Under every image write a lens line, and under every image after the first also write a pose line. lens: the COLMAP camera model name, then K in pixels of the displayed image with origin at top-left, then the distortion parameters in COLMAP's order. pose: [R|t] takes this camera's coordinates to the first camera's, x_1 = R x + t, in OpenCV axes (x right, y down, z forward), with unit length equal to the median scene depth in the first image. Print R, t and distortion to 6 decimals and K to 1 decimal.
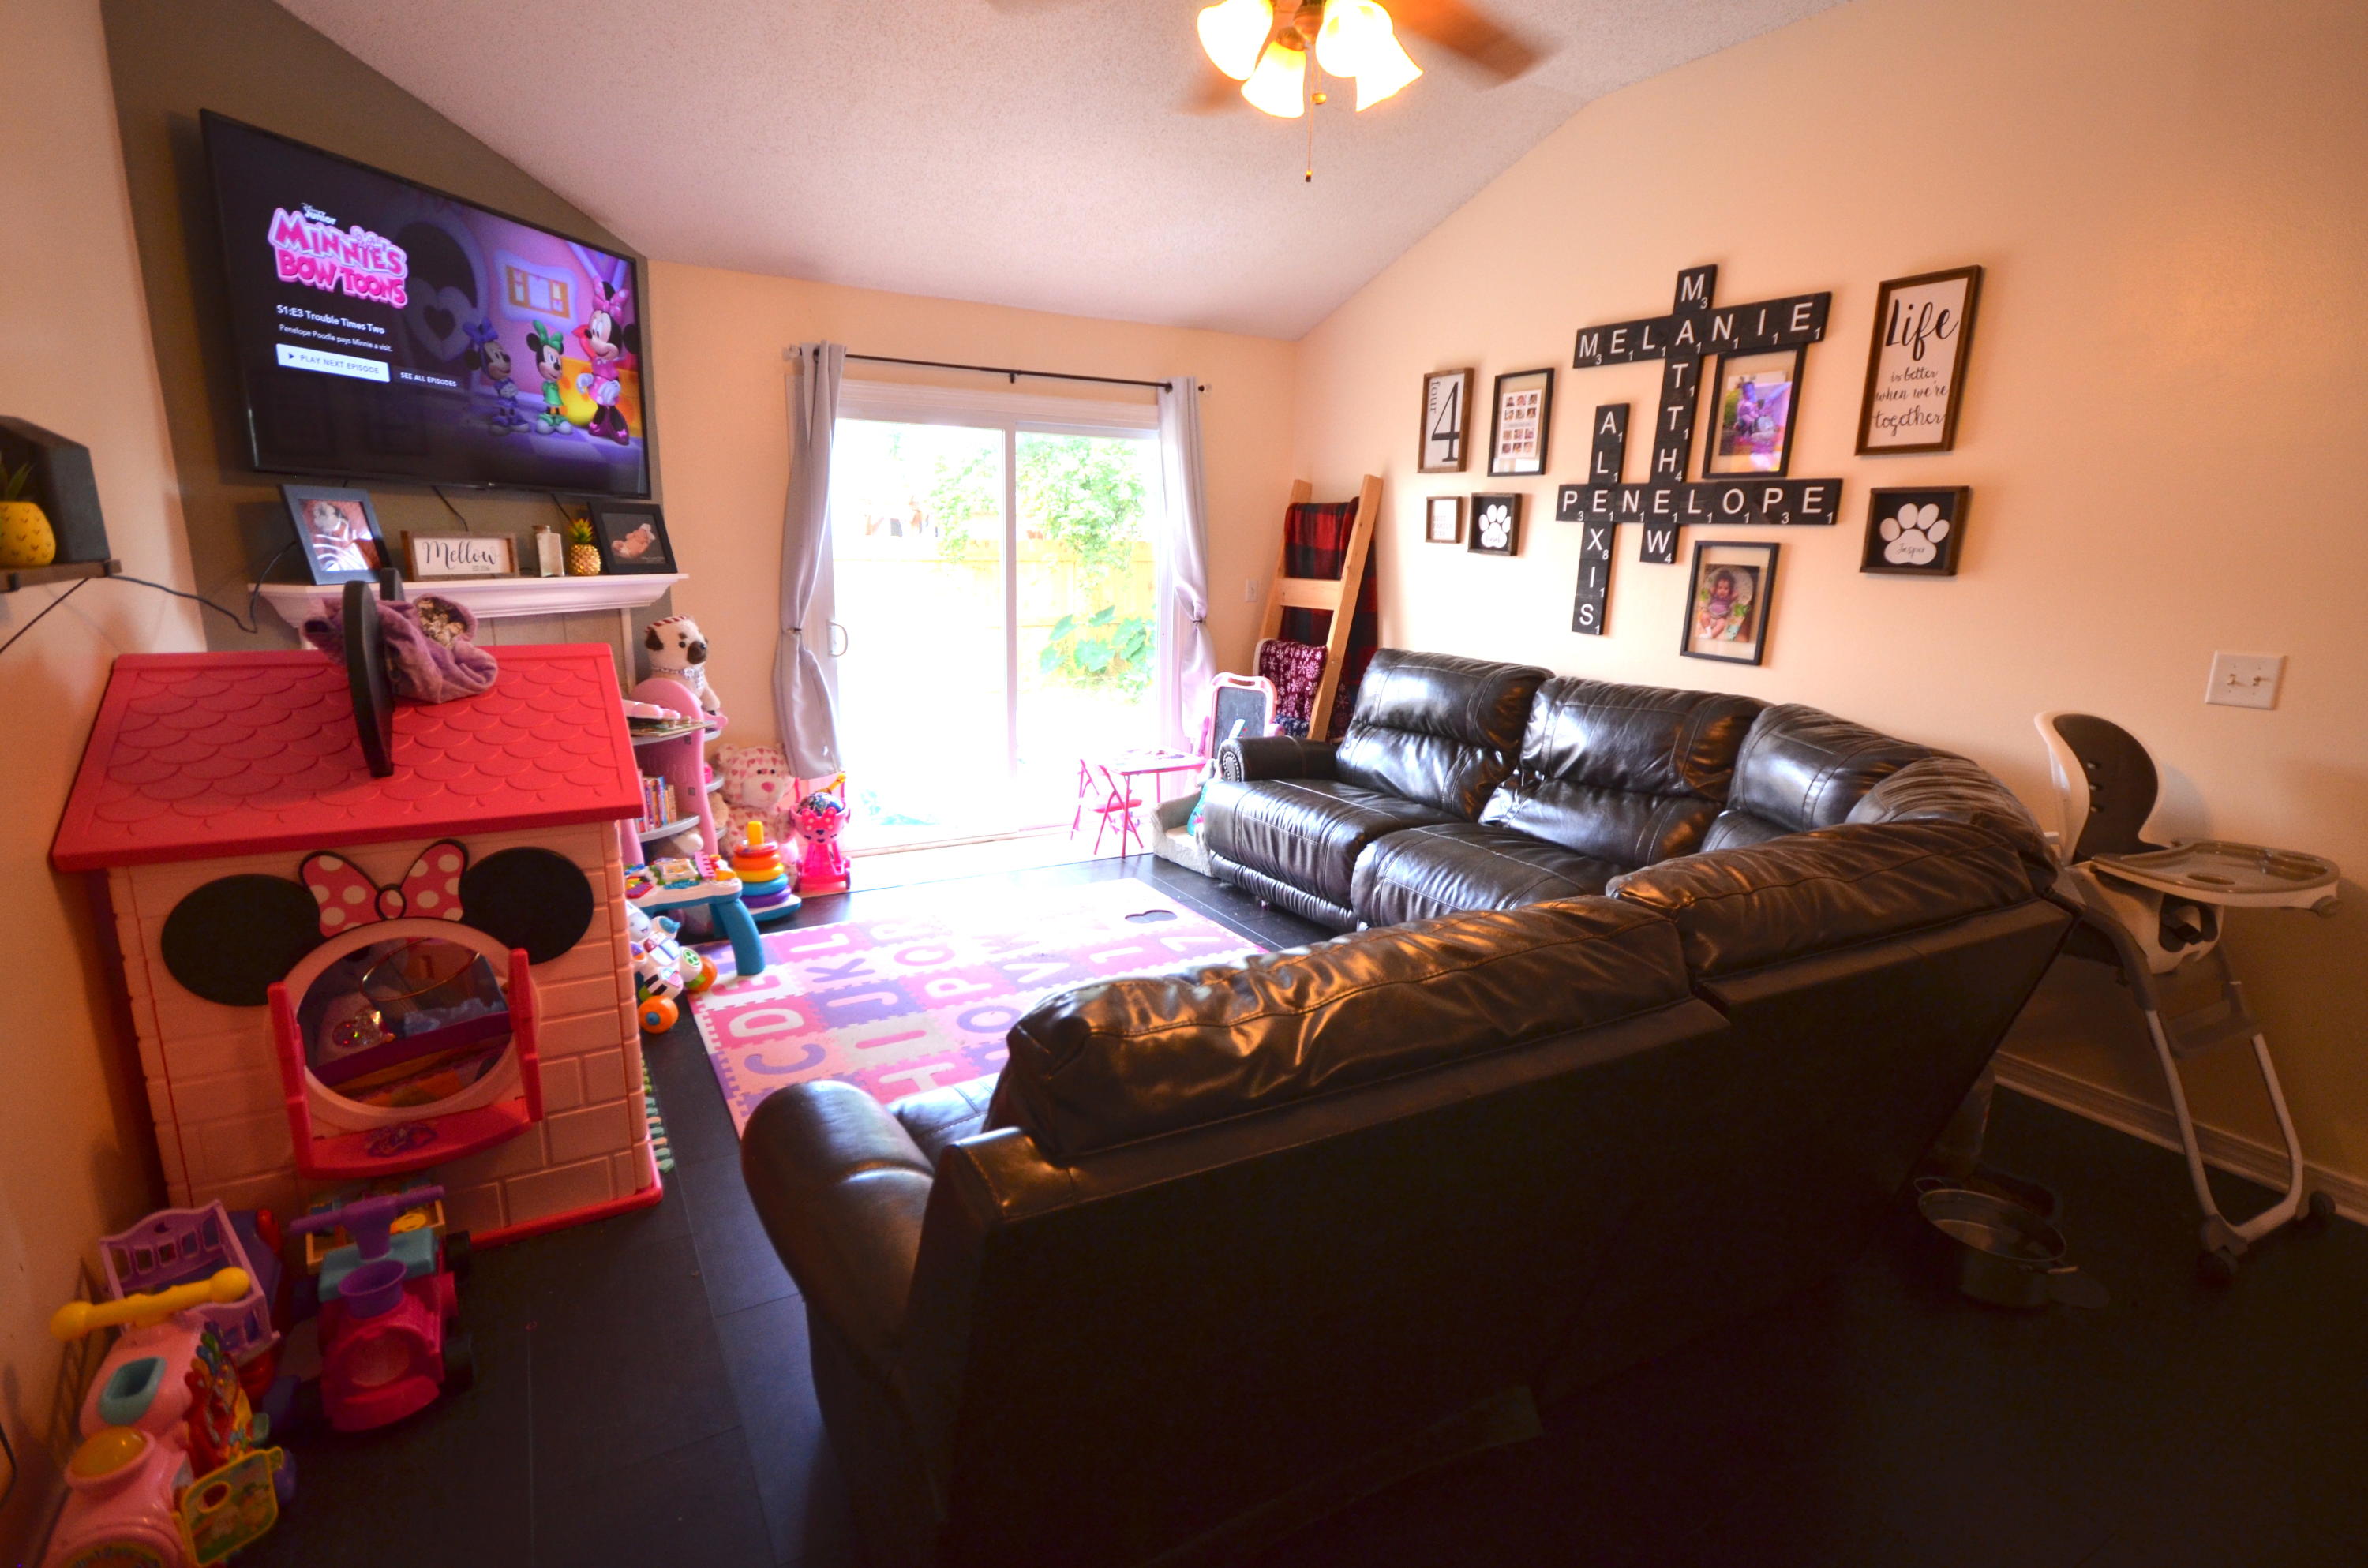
lens RADIAL K [[1128.2, 0, 1176.5], [0, 1128.2, 812.7], [0, 0, 1]] dist [0.002467, -0.000006]
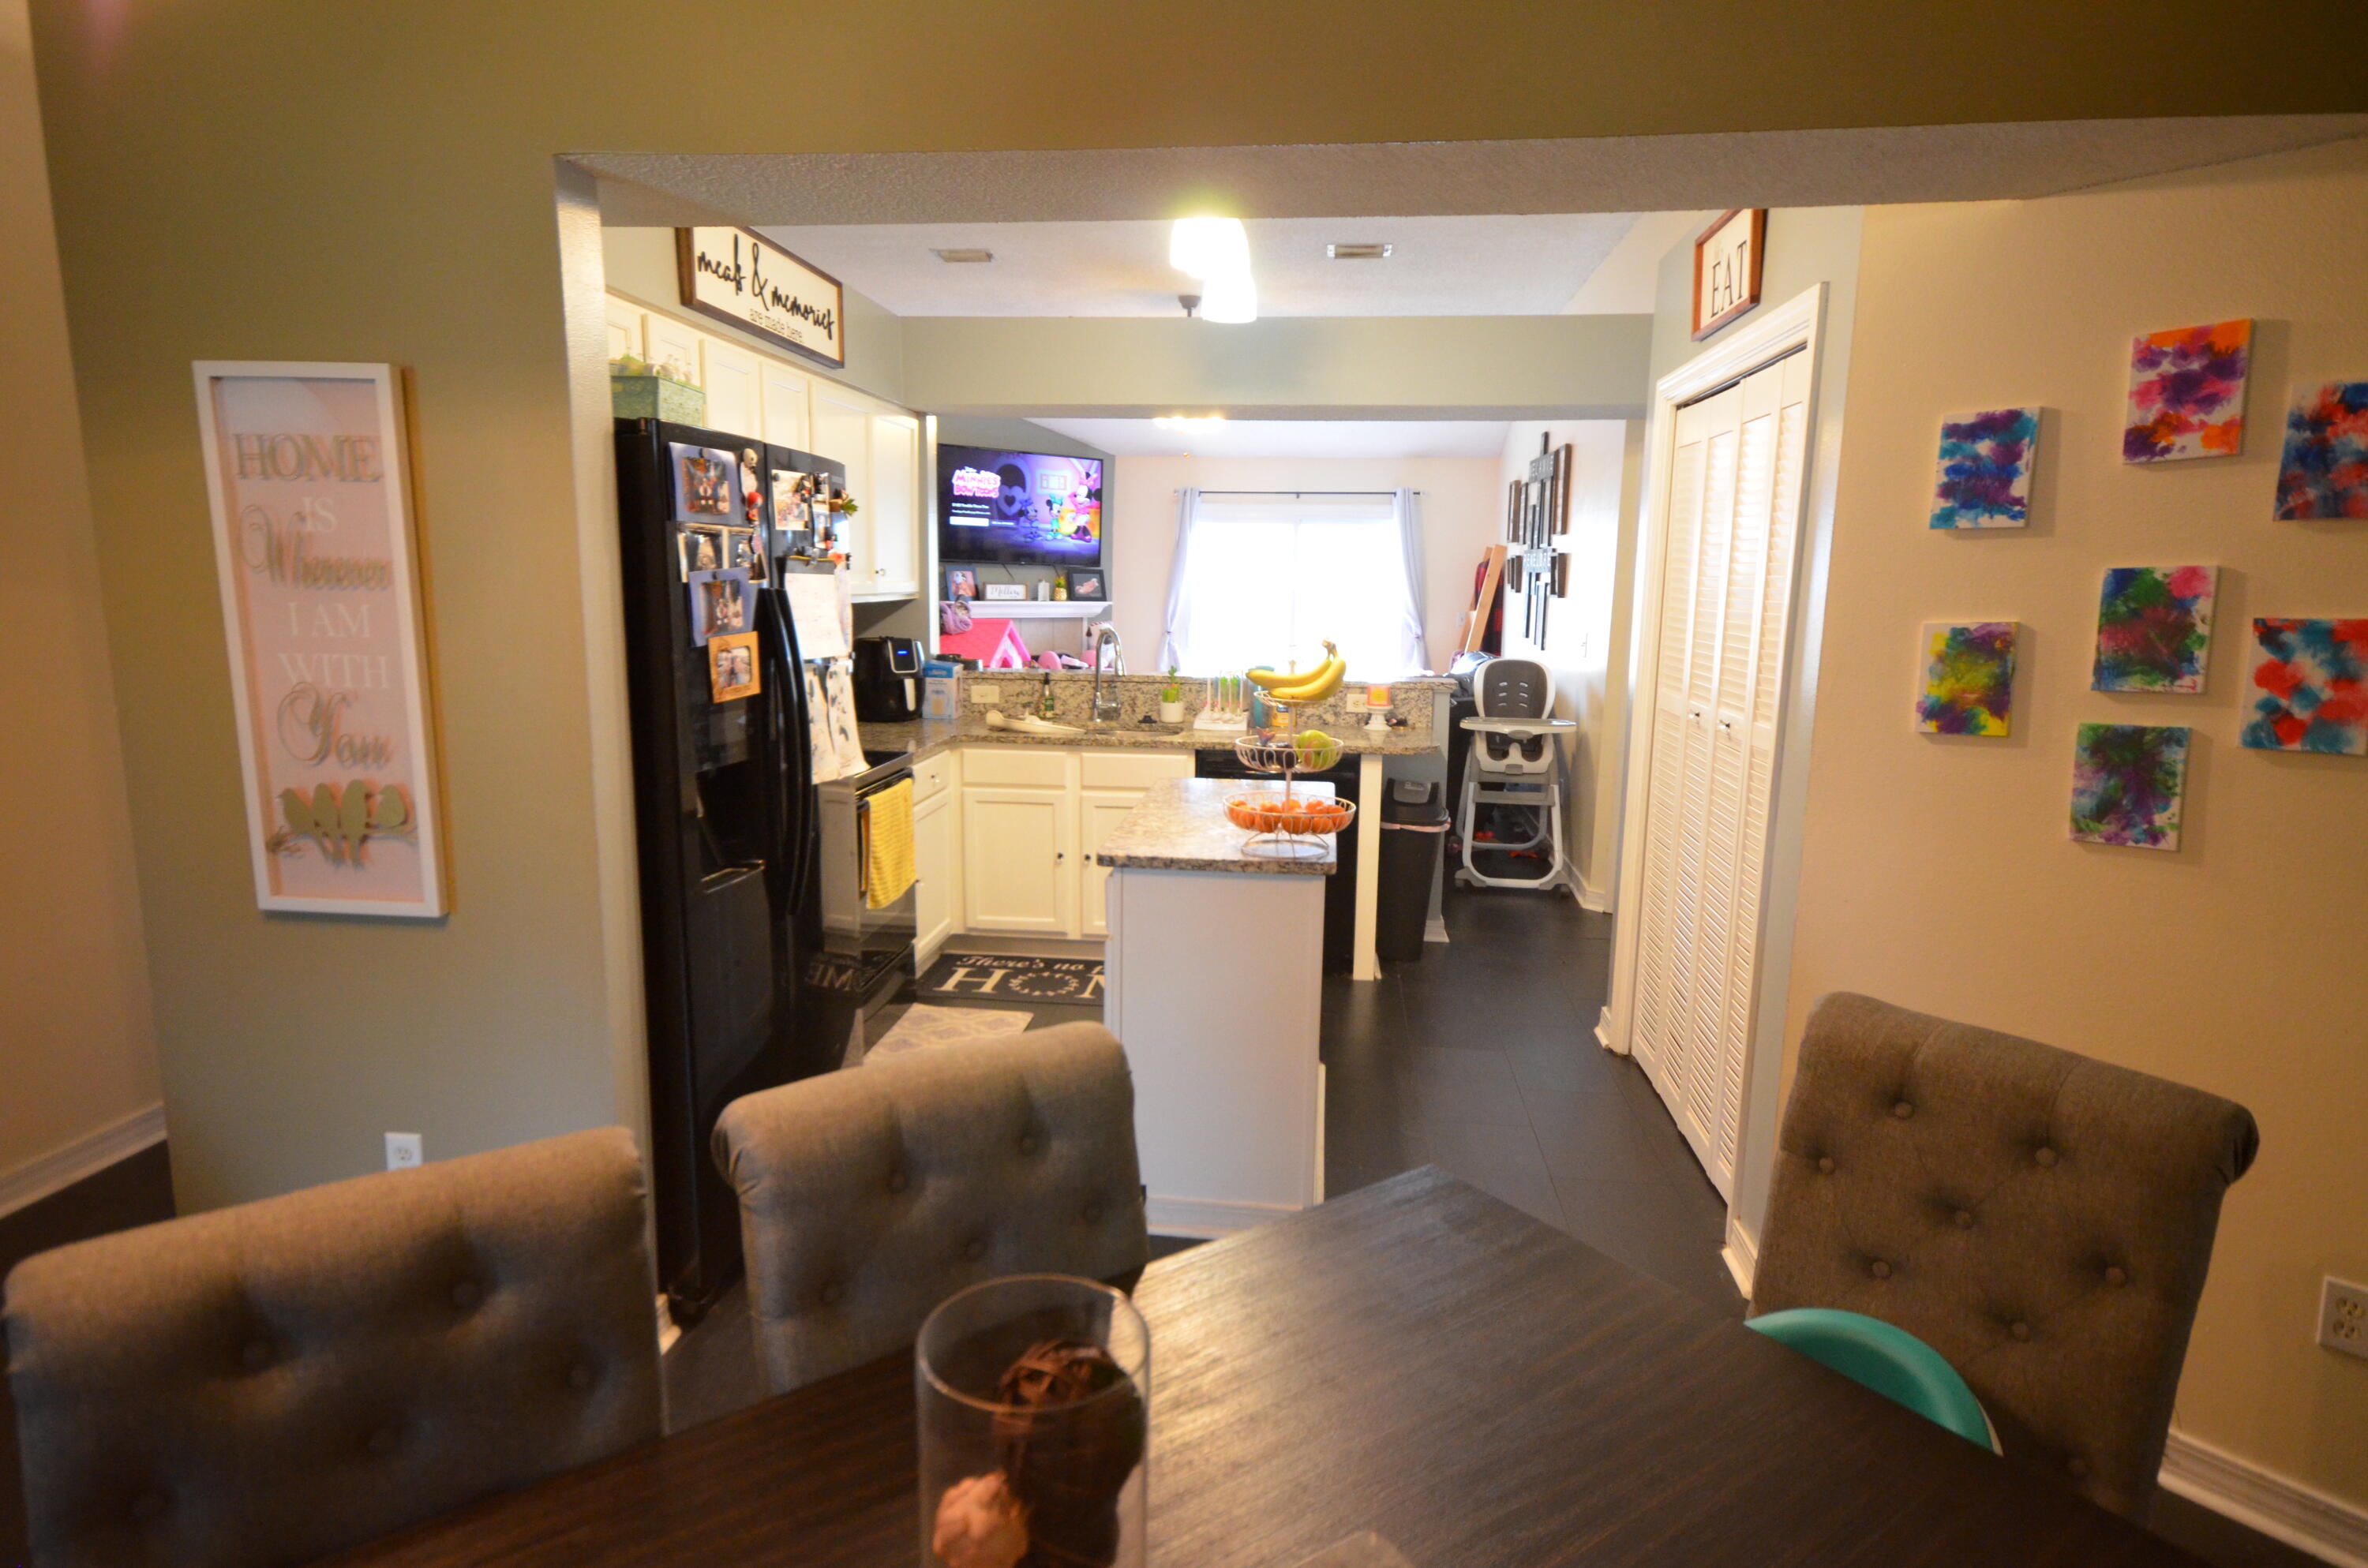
lens RADIAL K [[1308.1, 0, 1177.9], [0, 1308.1, 818.8], [0, 0, 1]] dist [0.003500, 0.001350]
pose [[0.806282, 0.094886, -0.583872, 1.281116], [-0.135588, 0.990417, -0.026282, 0.266717], [0.575782, 0.100357, 0.811421, -0.976893]]
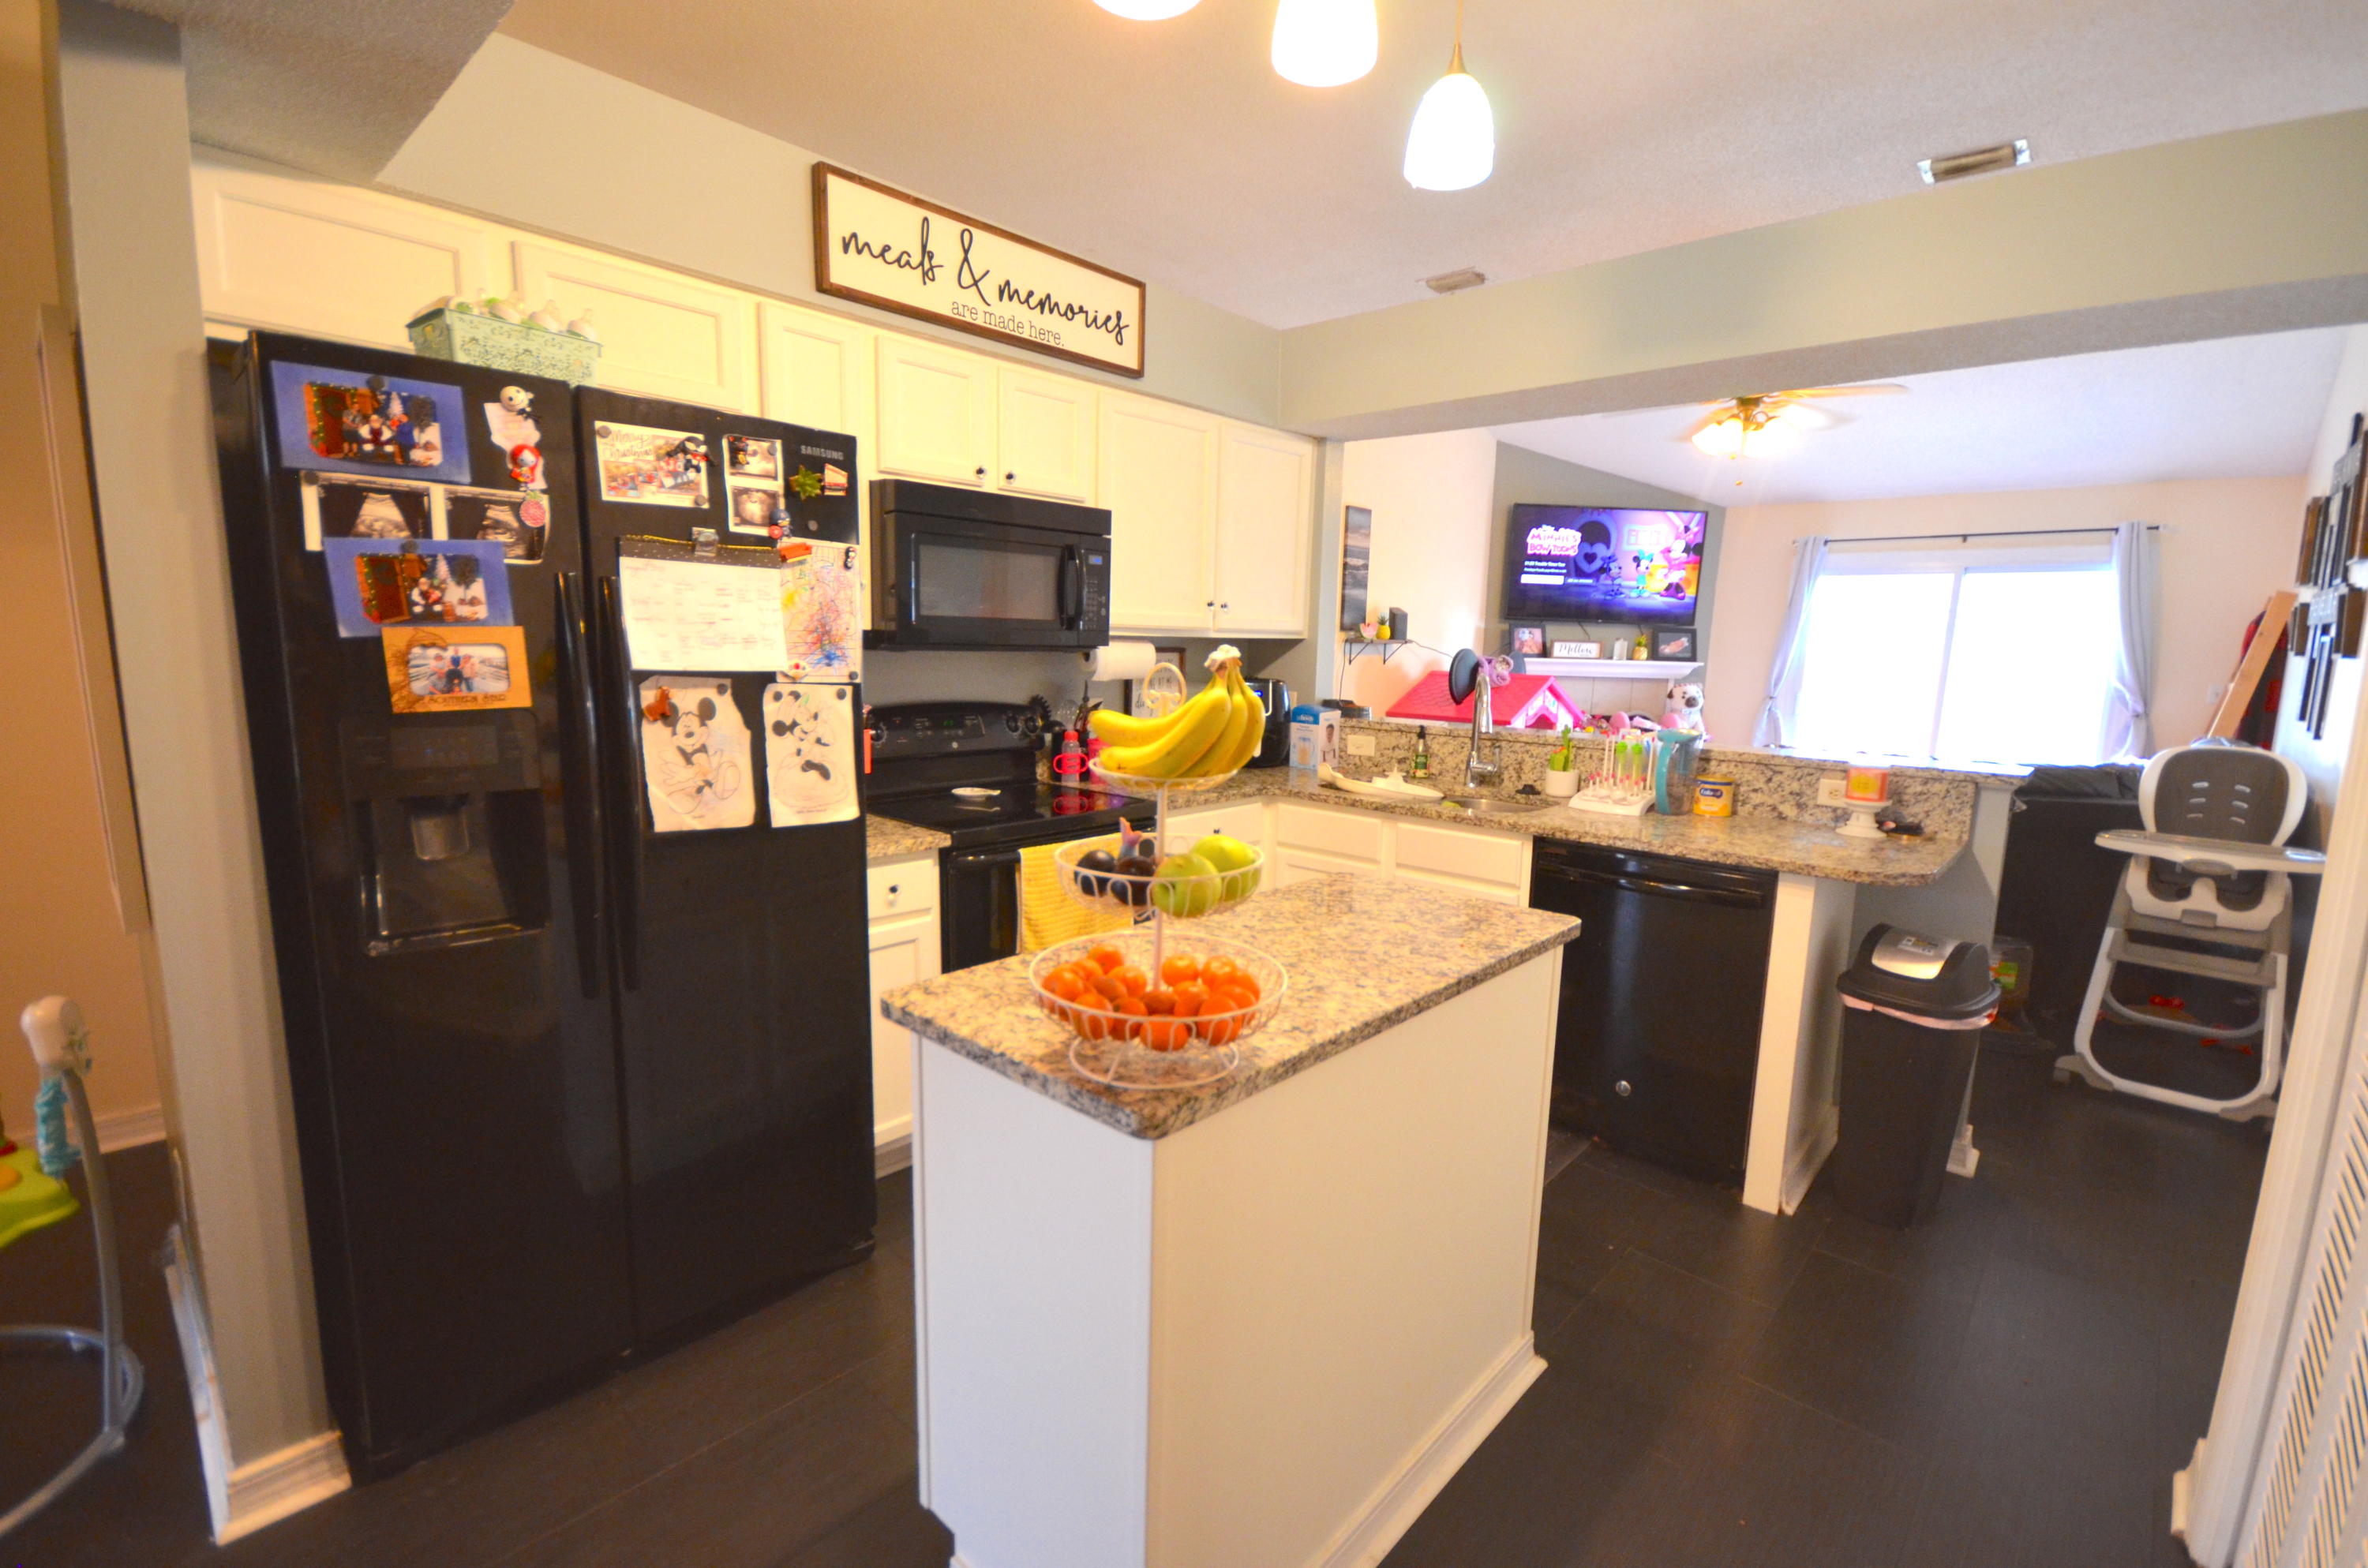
lens RADIAL K [[1043.4, 0, 1183.3], [0, 1043.4, 806.0], [0, 0, 1]] dist [-0.001158, -0.004154]
pose [[0.302913, 0.133752, -0.943586, 1.179133], [-0.242647, 0.968297, 0.059359, 0.157784], [0.921611, 0.210978, 0.325764, -0.411031]]
